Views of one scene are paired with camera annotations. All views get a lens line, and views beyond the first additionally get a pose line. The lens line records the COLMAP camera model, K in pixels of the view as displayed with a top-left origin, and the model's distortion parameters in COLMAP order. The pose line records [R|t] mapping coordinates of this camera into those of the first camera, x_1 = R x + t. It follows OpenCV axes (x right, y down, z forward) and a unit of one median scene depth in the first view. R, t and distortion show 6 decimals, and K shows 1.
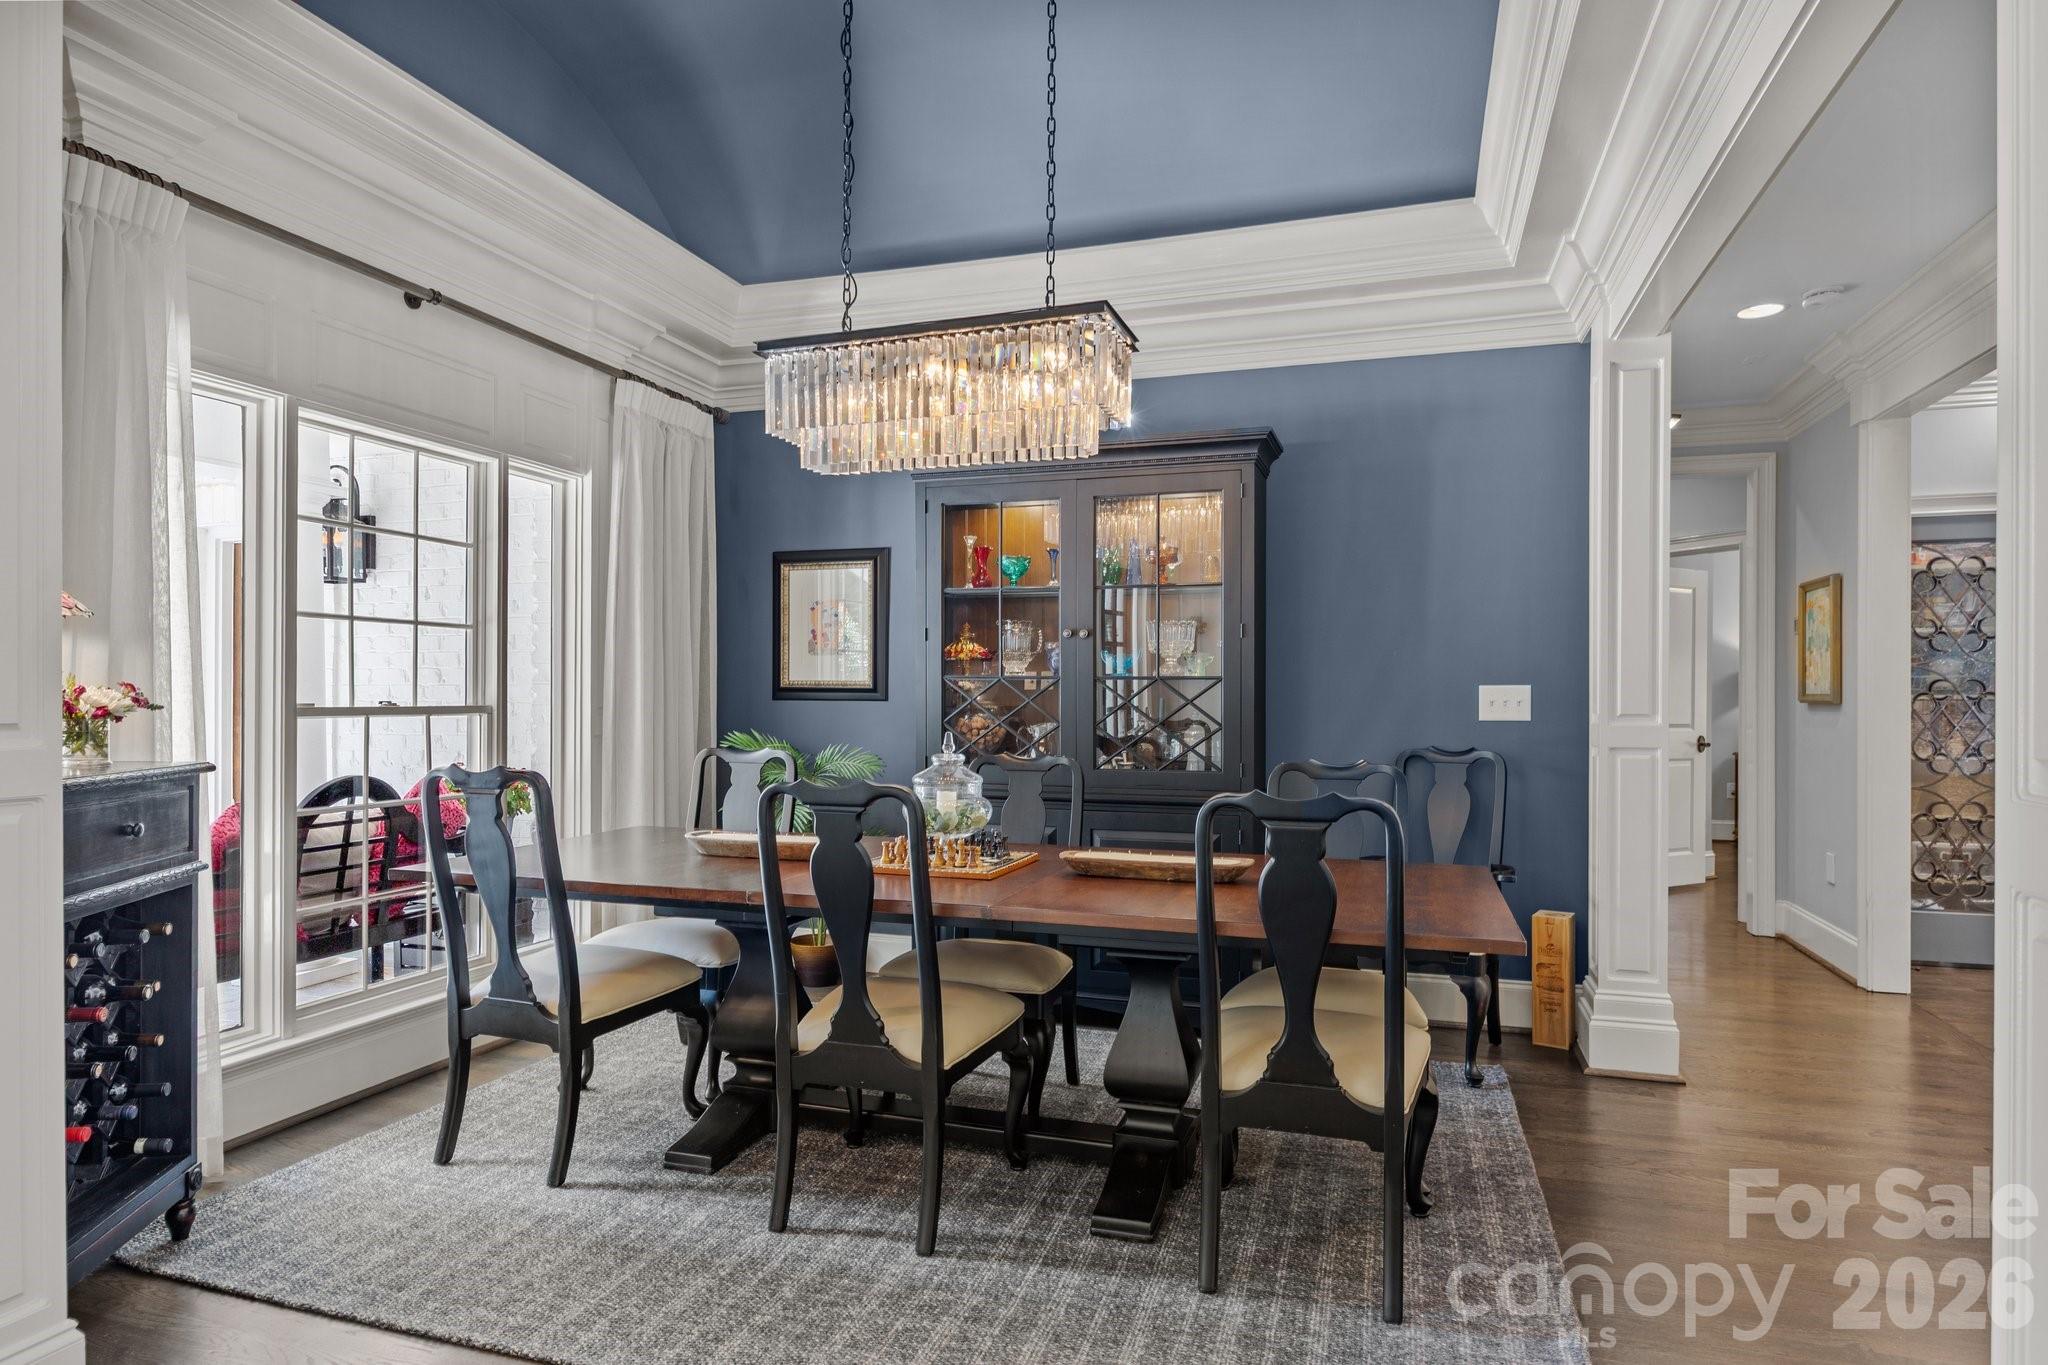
lens RADIAL K [[1145.9, 0, 1024.2], [0, 1145.9, 699.7], [0, 0, 1]] dist [-0.000554, -0.000871]
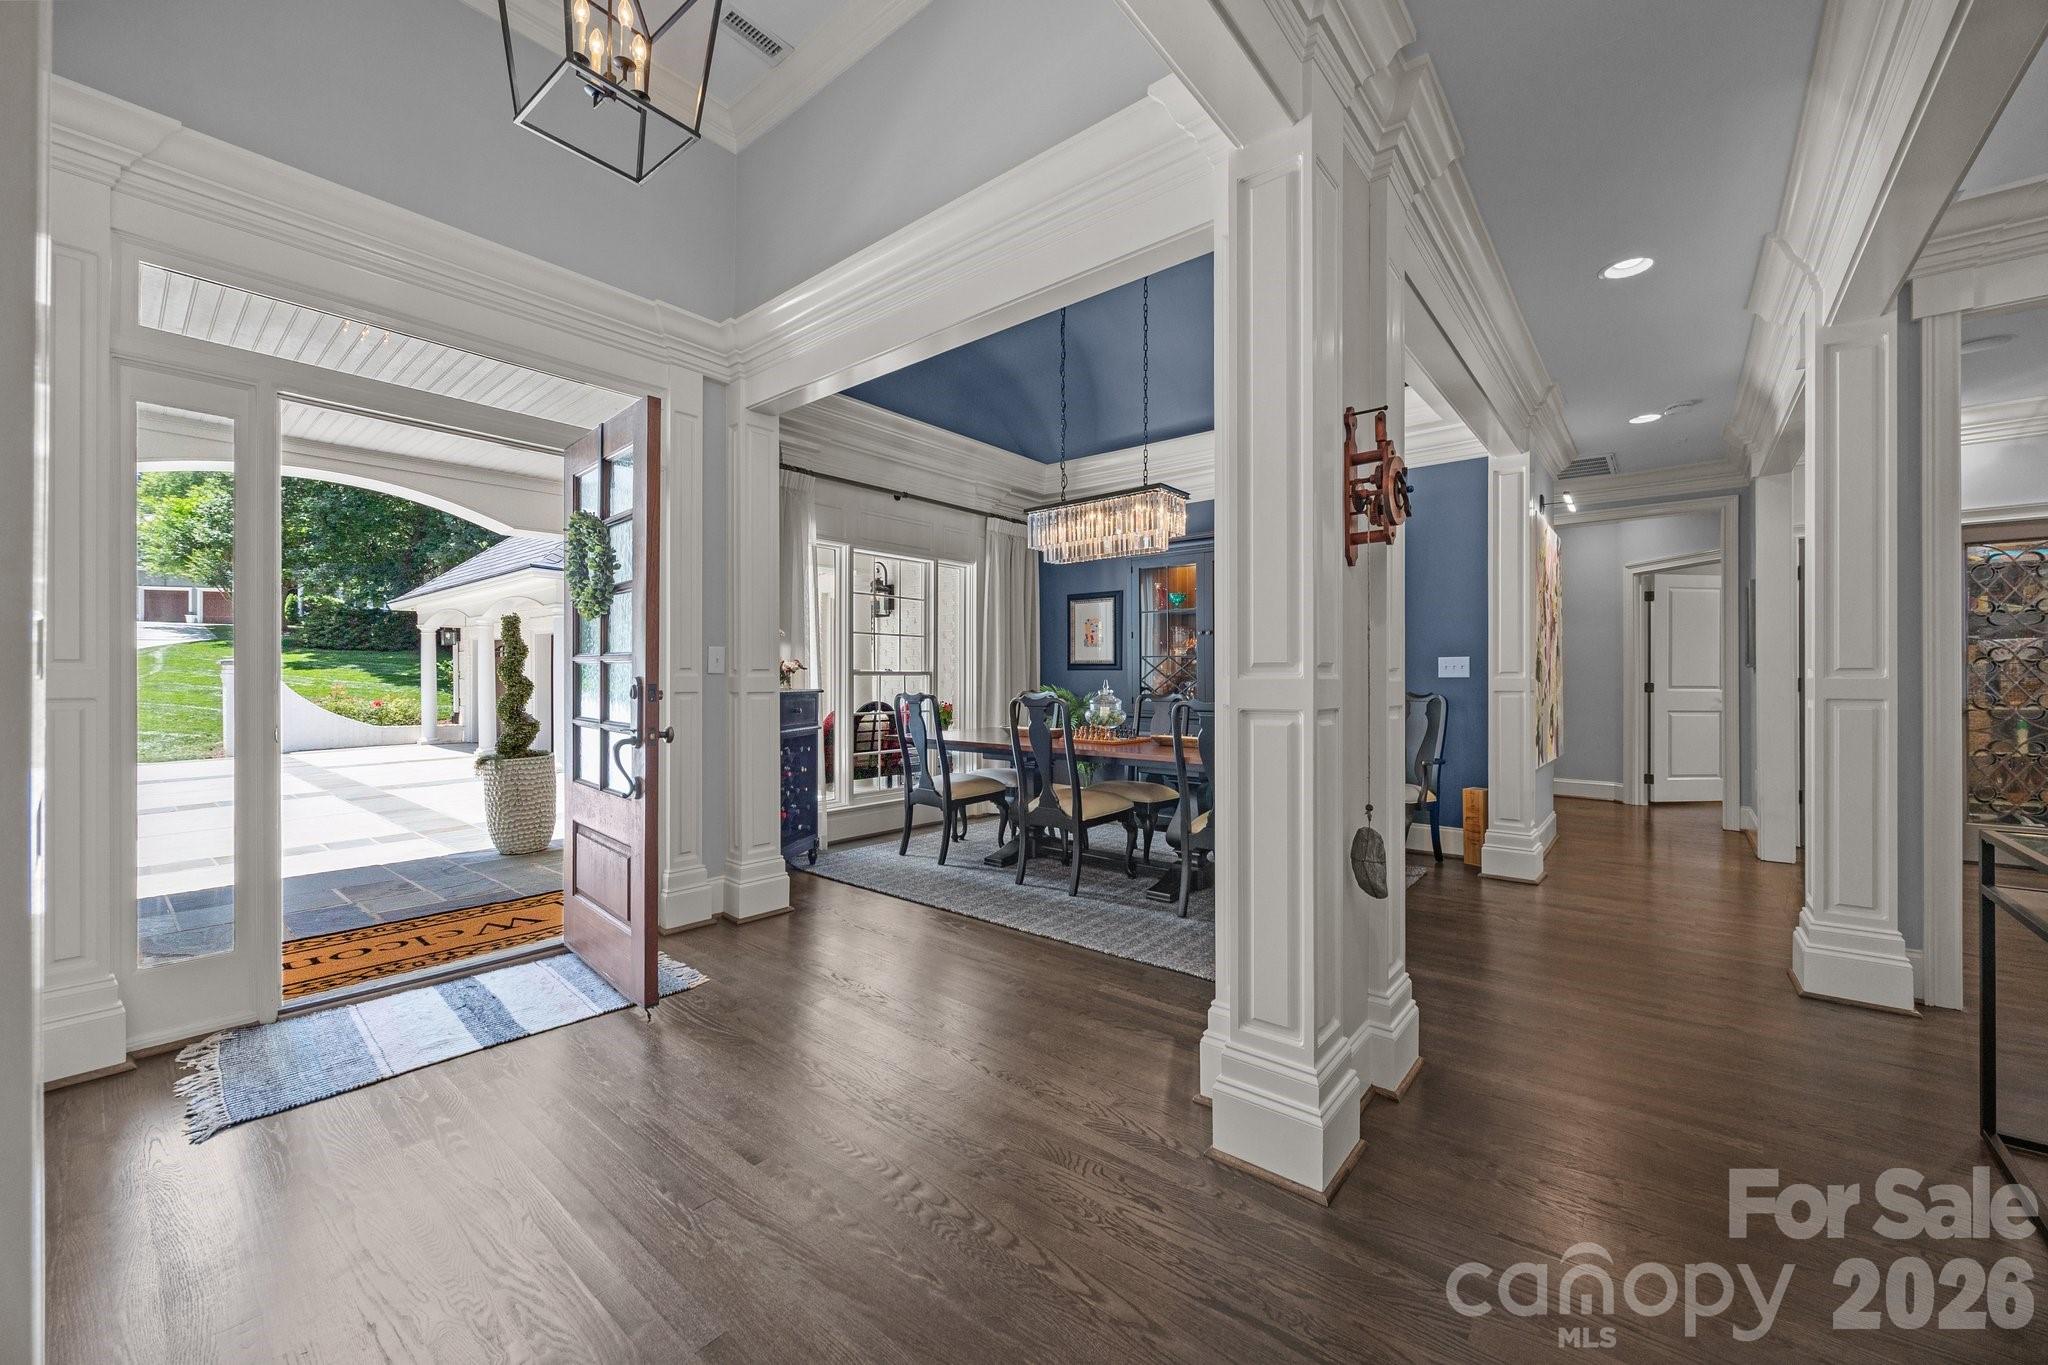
lens RADIAL K [[777.5, 0, 1027.7], [0, 777.5, 678.1], [0, 0, 1]] dist [-0.003468, -0.000380]
pose [[0.930328, -0.002886, -0.366717, 0.321627], [0.001555, 0.999991, -0.003924, 0.029026], [0.366725, 0.003081, 0.930324, -0.410572]]
